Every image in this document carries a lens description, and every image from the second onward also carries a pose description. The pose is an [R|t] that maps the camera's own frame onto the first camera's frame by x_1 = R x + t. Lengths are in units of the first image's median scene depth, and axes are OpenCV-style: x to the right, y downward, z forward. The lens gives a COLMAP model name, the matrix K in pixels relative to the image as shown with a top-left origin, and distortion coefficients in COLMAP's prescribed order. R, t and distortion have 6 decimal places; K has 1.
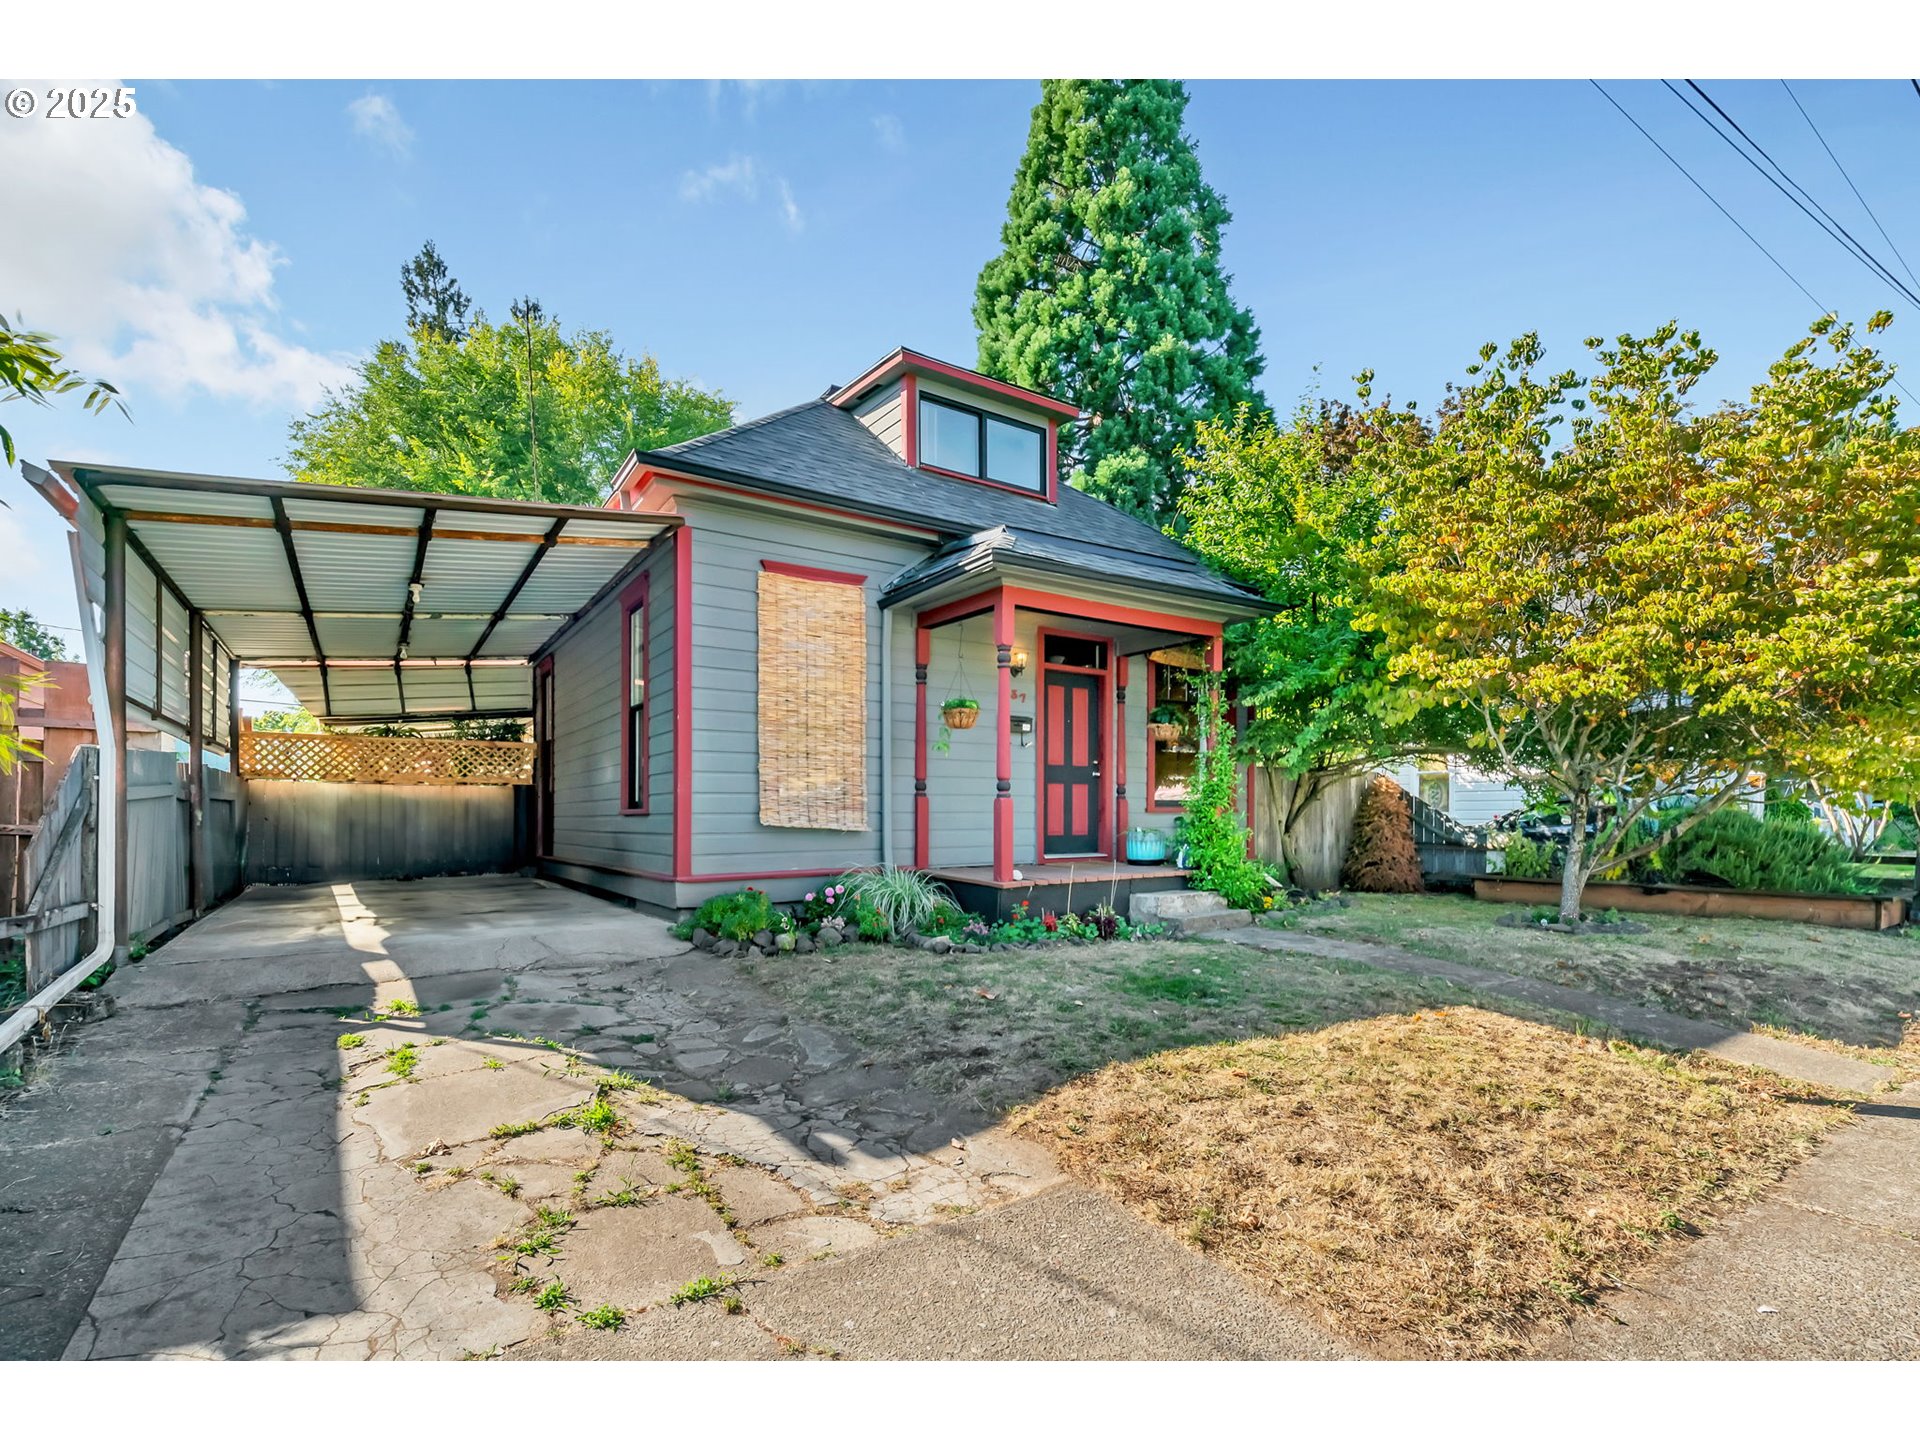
lens RADIAL K [[886.2, 0, 958.6], [0, 886.2, 823.3], [0, 0, 1]] dist [0.000973, -0.000142]
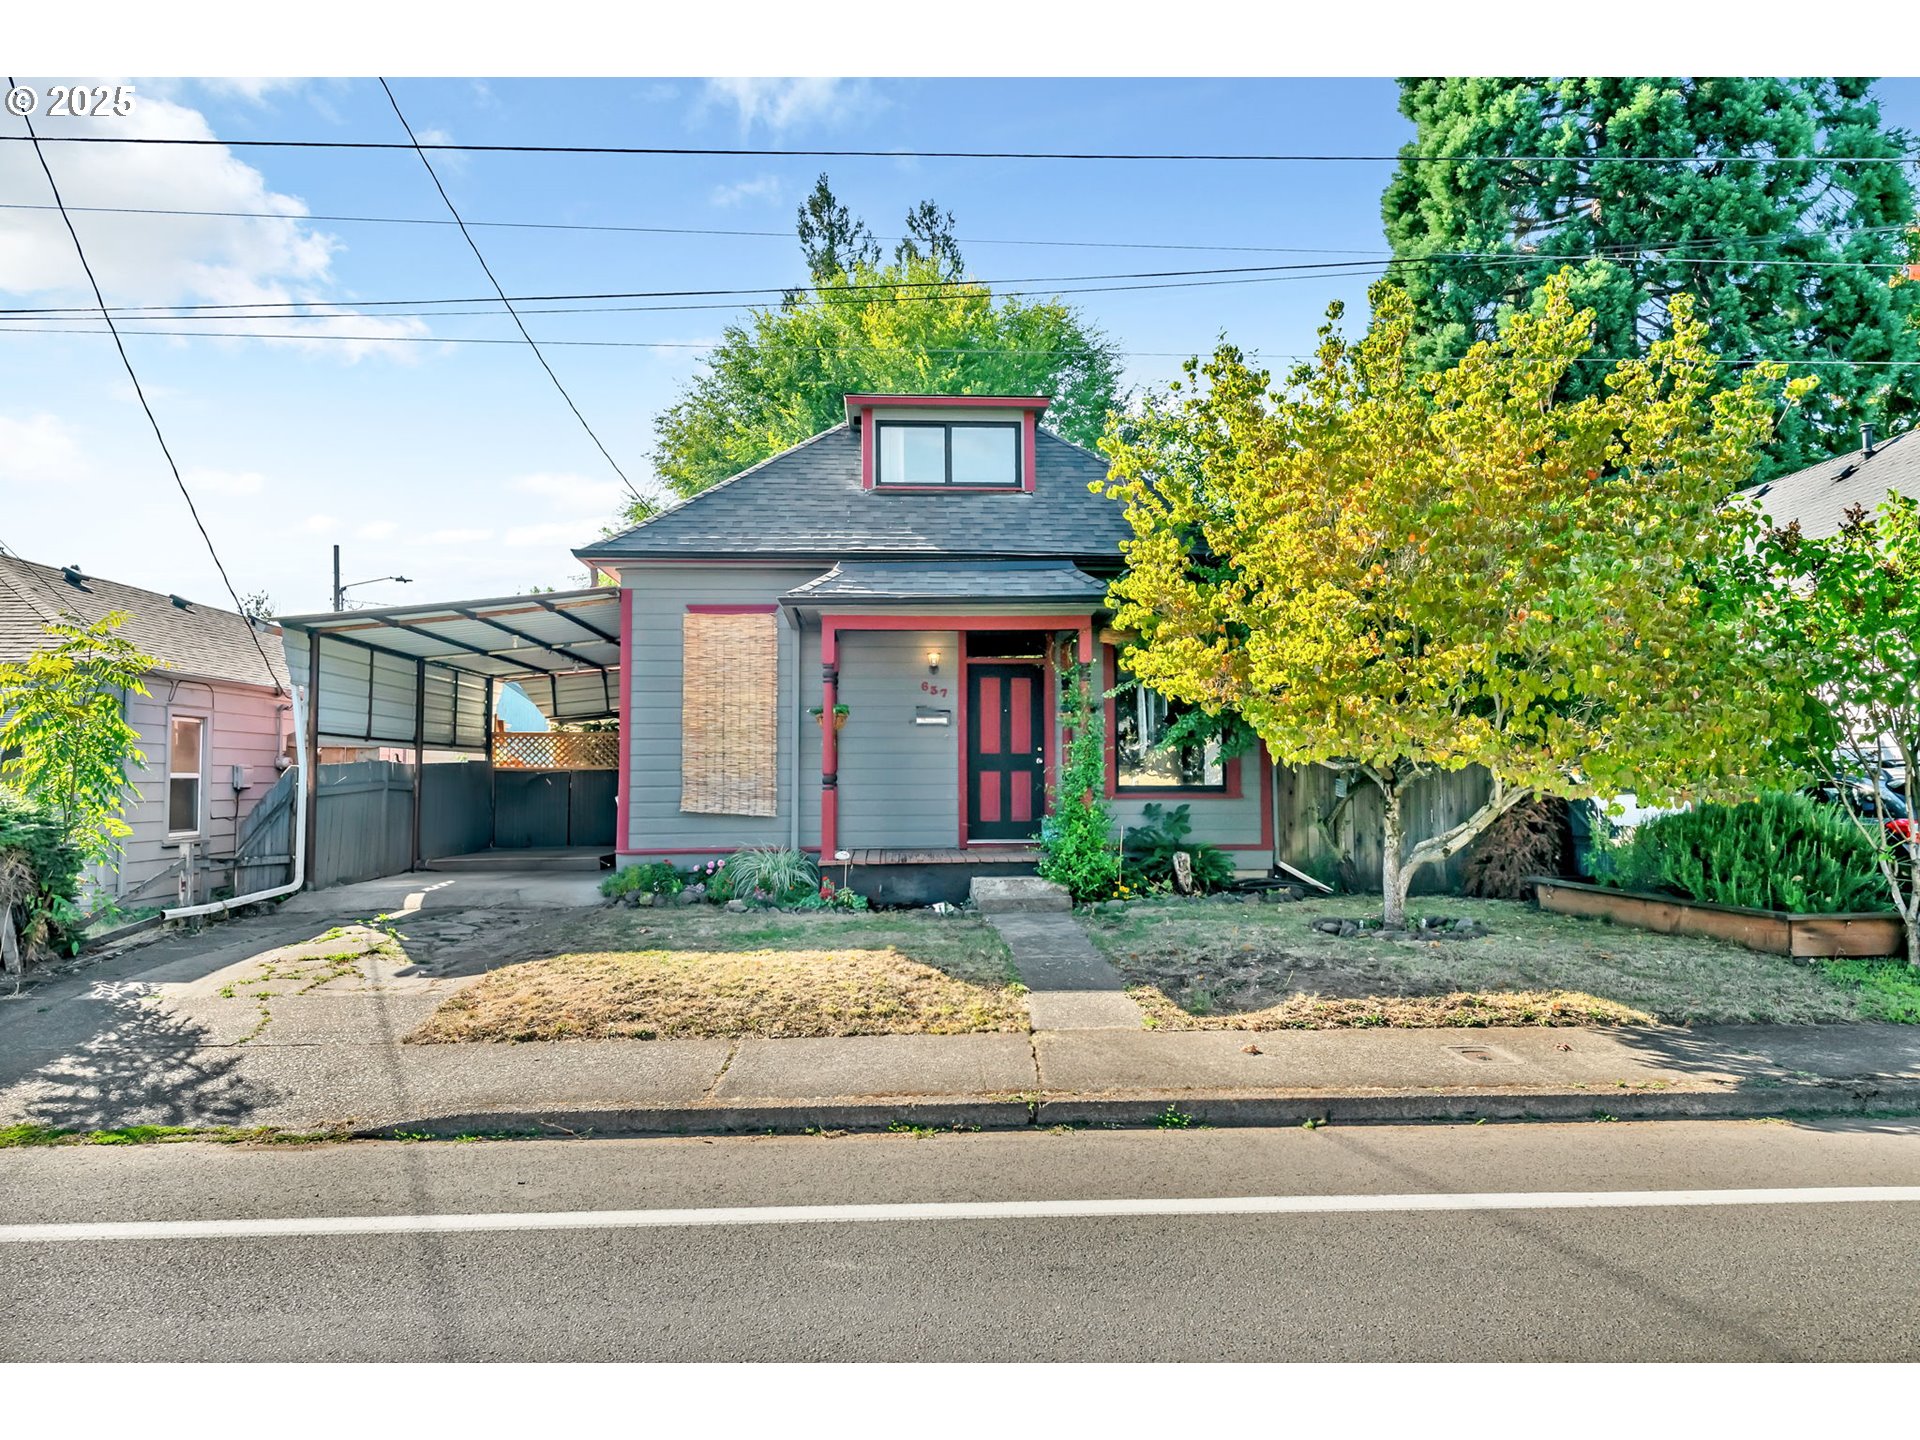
lens RADIAL K [[1293.4, 0, 960.0], [0, 1293.4, 720.0], [0, 0, 1]] dist [0.014327, -0.000651]
pose [[0.863486, -0.026930, -0.503653, 0.828640], [-0.001850, 0.998398, -0.056555, -0.019082], [0.504370, 0.049766, 0.862053, -0.321443]]
